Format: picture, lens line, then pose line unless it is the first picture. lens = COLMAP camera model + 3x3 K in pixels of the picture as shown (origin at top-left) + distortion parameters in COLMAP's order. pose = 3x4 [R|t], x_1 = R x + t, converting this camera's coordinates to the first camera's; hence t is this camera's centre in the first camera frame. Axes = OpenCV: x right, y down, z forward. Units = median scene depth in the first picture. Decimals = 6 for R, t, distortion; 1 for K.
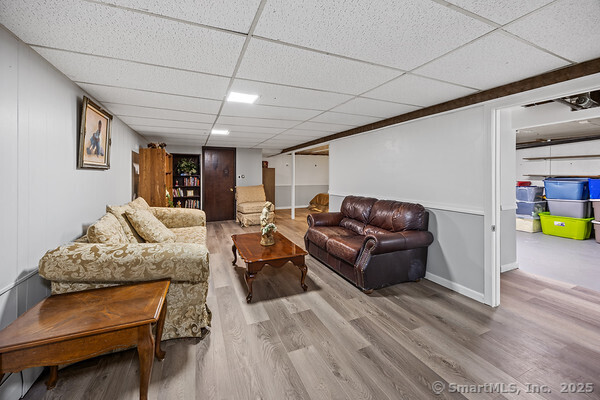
lens RADIAL K [[238.1, 0, 302.7], [0, 238.1, 182.1], [0, 0, 1]] dist [-0.001973, -0.000054]
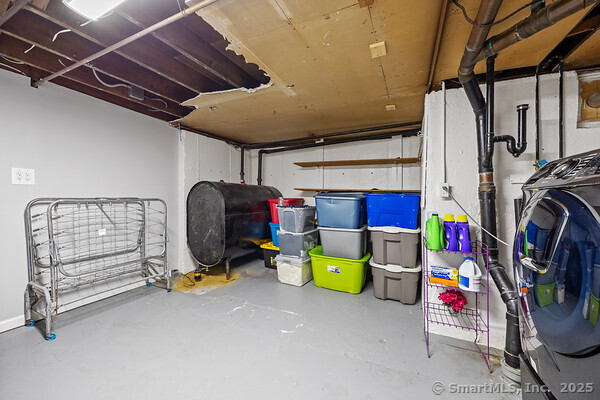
lens RADIAL K [[238.1, 0, 300.1], [0, 238.1, 200.1], [0, 0, 1]] dist [-0.001973, -0.000054]
pose [[0.765037, 0.001412, 0.643985, 0.603519], [-0.000730, 0.999999, -0.001325, 0.003850], [-0.643986, 0.000544, 0.765037, 0.569648]]
